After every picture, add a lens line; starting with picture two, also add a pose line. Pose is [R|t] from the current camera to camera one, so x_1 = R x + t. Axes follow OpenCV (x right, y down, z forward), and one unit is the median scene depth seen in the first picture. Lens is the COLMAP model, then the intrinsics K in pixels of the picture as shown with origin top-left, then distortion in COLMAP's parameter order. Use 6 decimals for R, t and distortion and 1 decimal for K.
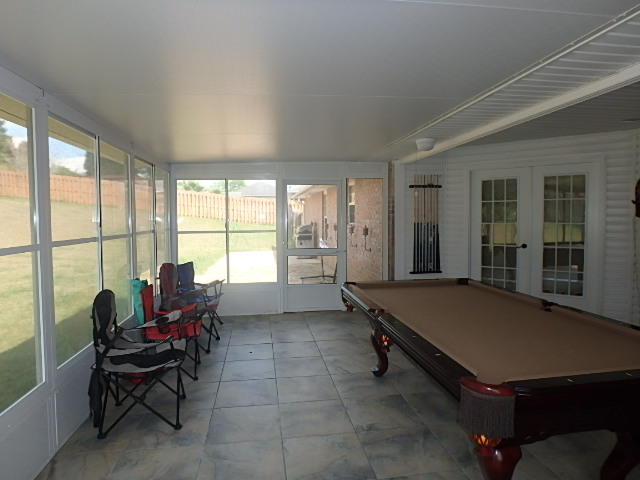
lens RADIAL K [[399.6, 0, 322.6], [0, 399.6, 234.1], [0, 0, 1]] dist [-0.031242, 0.002050]
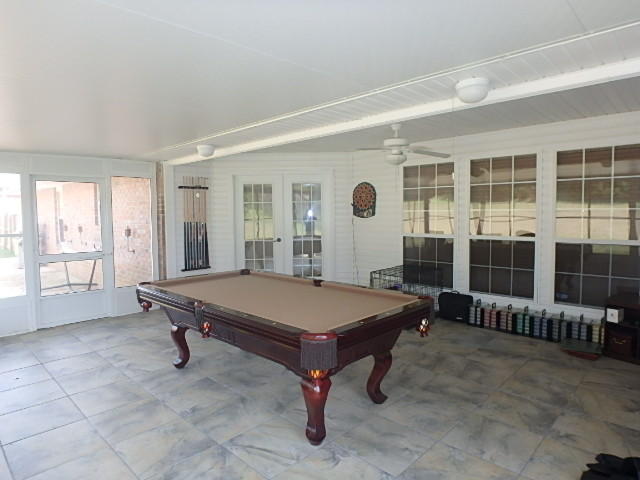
lens RADIAL K [[399.6, 0, 319.1], [0, 399.6, 233.4], [0, 0, 1]] dist [-0.031242, 0.002050]
pose [[0.793728, -0.033861, 0.607330, -0.133572], [0.033310, 0.999371, 0.012185, -0.000224], [-0.607361, 0.010559, 0.794356, -0.044247]]
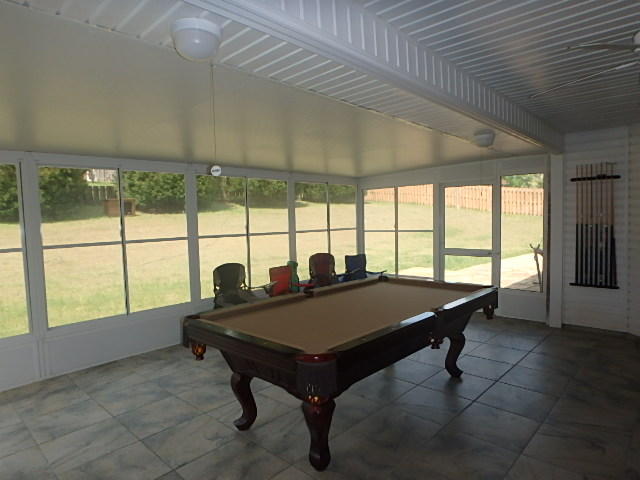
lens RADIAL K [[399.6, 0, 319.6], [0, 399.6, 243.0], [0, 0, 1]] dist [-0.031242, 0.002050]
pose [[0.622442, 0.039583, -0.781665, 0.579791], [-0.017335, 0.999173, 0.036794, -0.010681], [0.782474, -0.009352, 0.622613, 0.086456]]
